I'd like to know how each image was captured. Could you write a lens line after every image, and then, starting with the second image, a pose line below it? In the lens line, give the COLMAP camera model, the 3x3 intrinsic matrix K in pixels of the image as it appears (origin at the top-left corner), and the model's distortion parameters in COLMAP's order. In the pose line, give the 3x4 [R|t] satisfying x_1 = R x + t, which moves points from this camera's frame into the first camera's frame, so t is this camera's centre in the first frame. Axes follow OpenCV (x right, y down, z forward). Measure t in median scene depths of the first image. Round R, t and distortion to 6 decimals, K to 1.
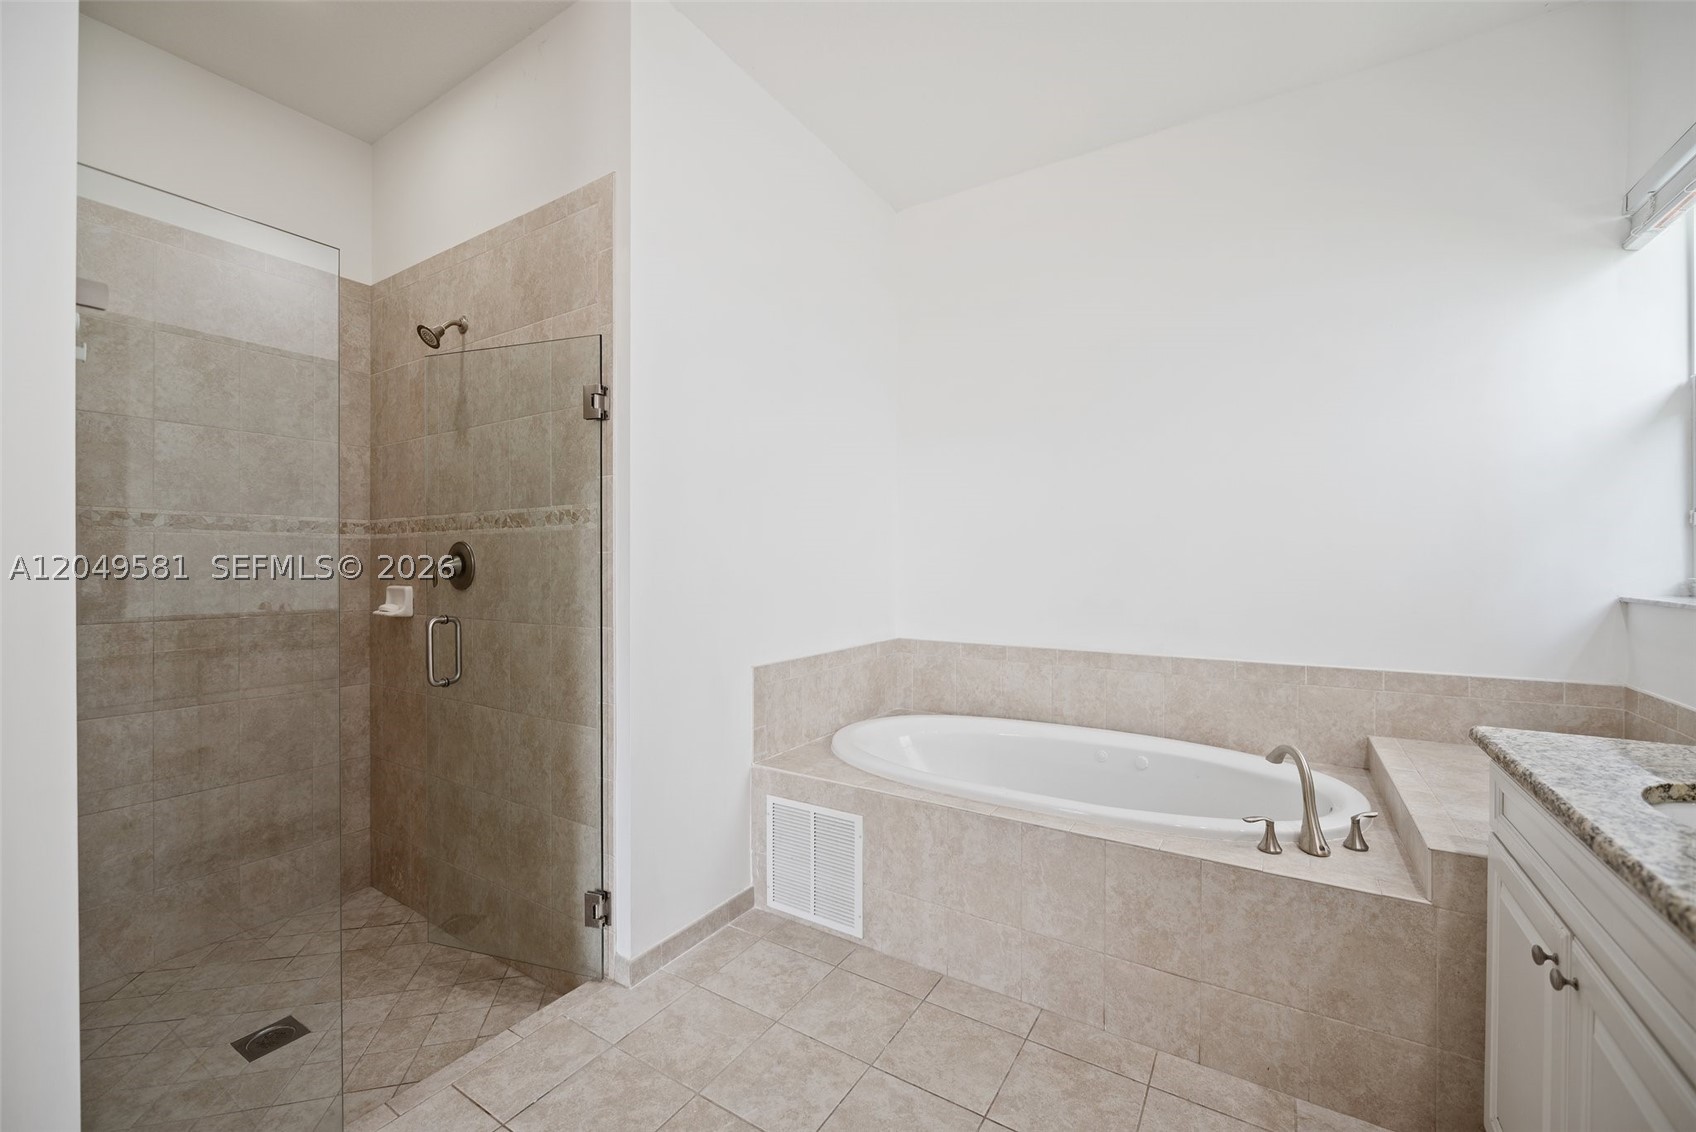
lens RADIAL K [[682.2, 0, 846.8], [0, 682.2, 567.3], [0, 0, 1]] dist [0.000374, -0.002838]
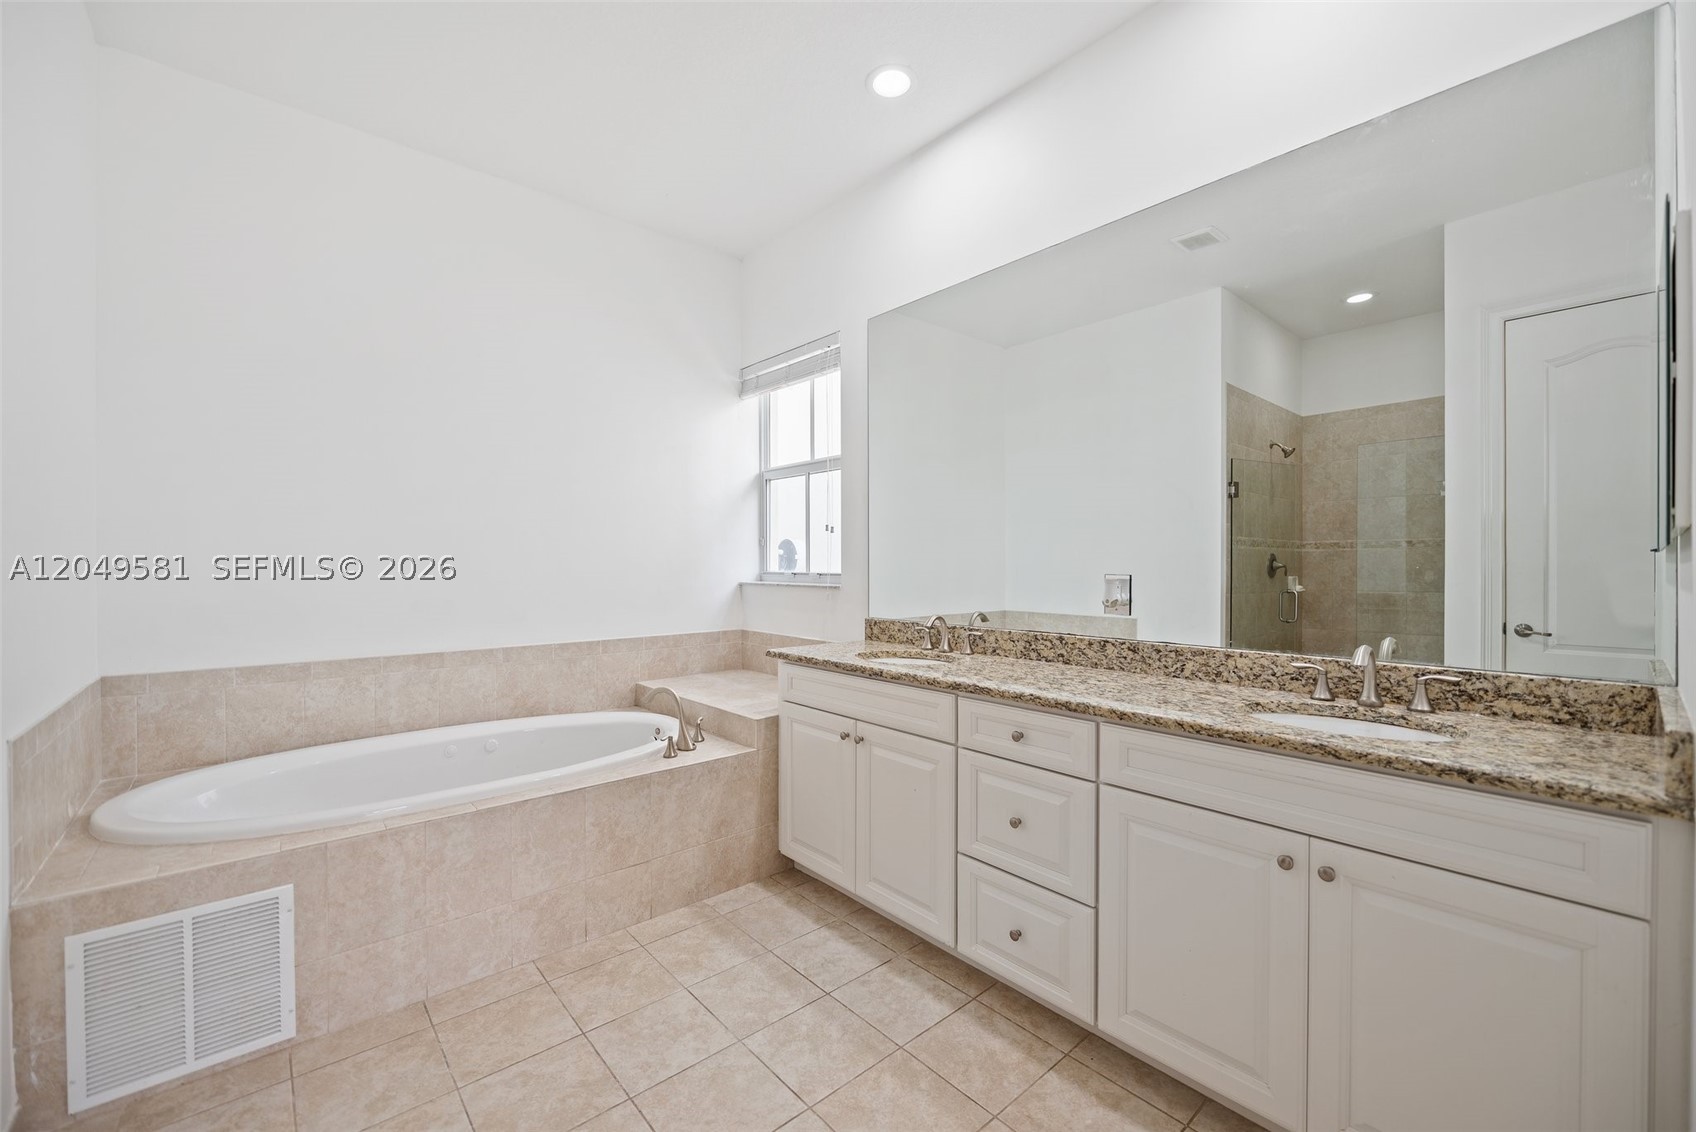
lens RADIAL K [[682.2, 0, 849.7], [0, 682.2, 564.7], [0, 0, 1]] dist [0.000374, -0.002838]
pose [[0.291735, -0.001744, 0.956497, -0.575718], [0.007738, 0.999970, -0.000536, -0.001942], [-0.956468, 0.007558, 0.291740, 0.150026]]
